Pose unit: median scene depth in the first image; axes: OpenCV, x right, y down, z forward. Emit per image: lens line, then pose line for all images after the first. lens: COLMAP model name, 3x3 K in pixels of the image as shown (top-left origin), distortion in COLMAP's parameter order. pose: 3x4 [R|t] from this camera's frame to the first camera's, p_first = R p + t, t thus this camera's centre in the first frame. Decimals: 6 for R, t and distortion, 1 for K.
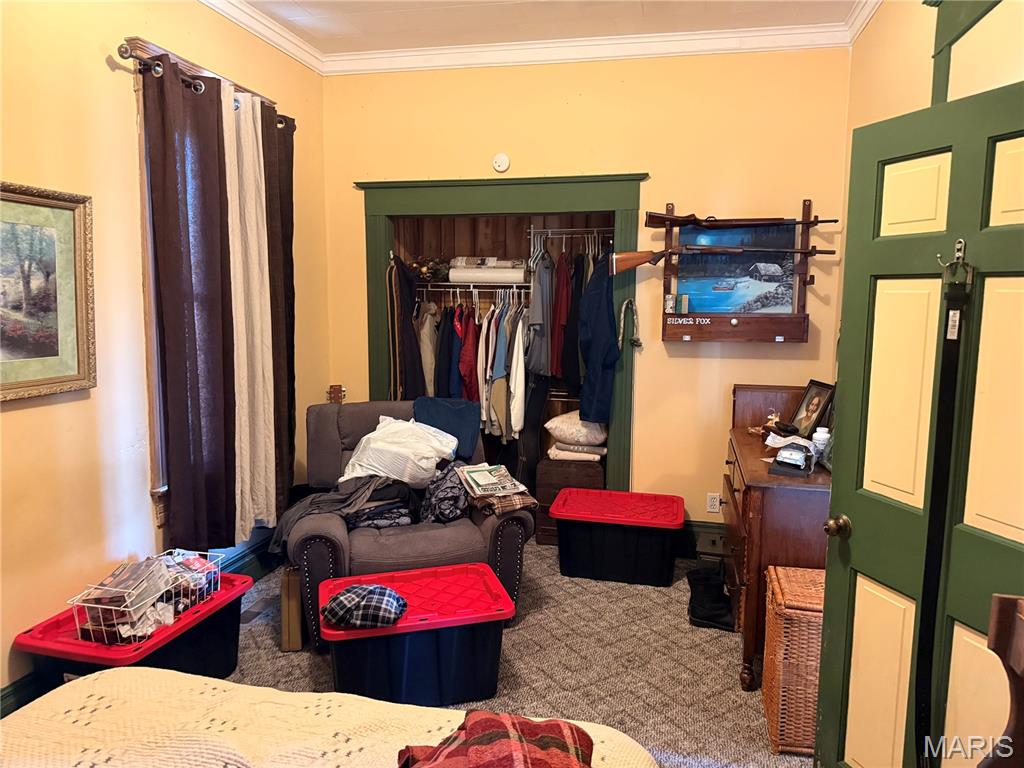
lens RADIAL K [[720.2, 0, 511.6], [0, 720.2, 382.2], [0, 0, 1]] dist [0.039576, -0.059601]
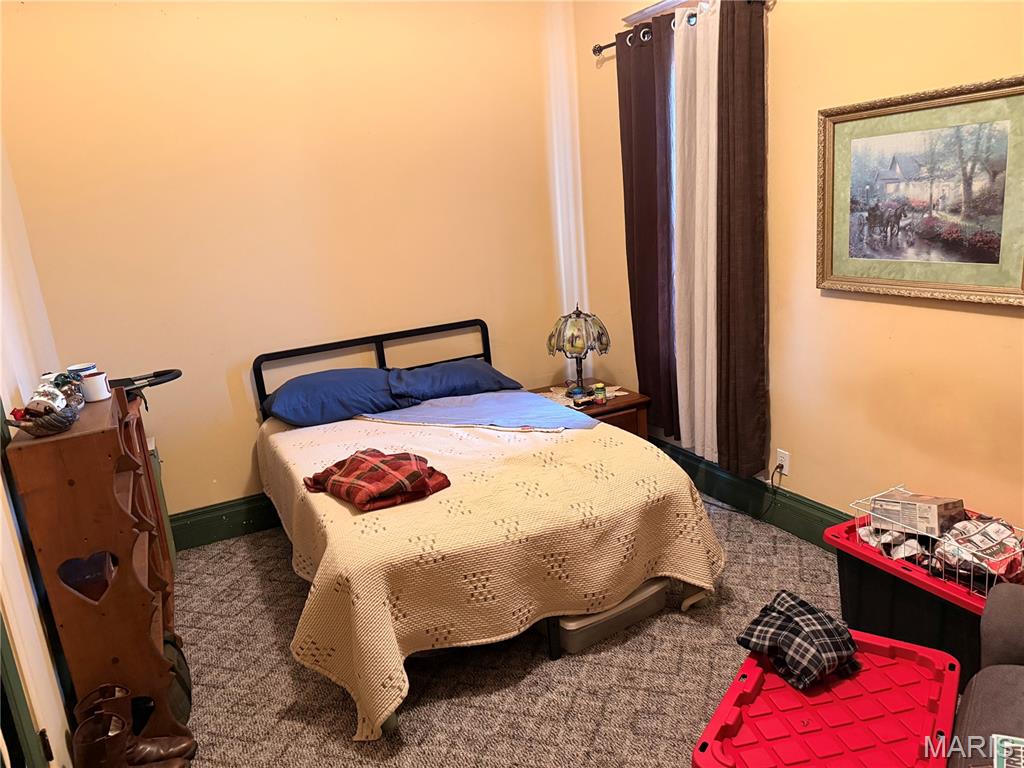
lens RADIAL K [[720.2, 0, 513.2], [0, 720.2, 387.0], [0, 0, 1]] dist [0.039576, -0.059601]
pose [[-0.764222, 0.202327, -0.612395, 0.463061], [-0.003894, 0.948055, 0.318083, -0.187566], [0.644941, 0.245470, -0.723737, 1.377768]]
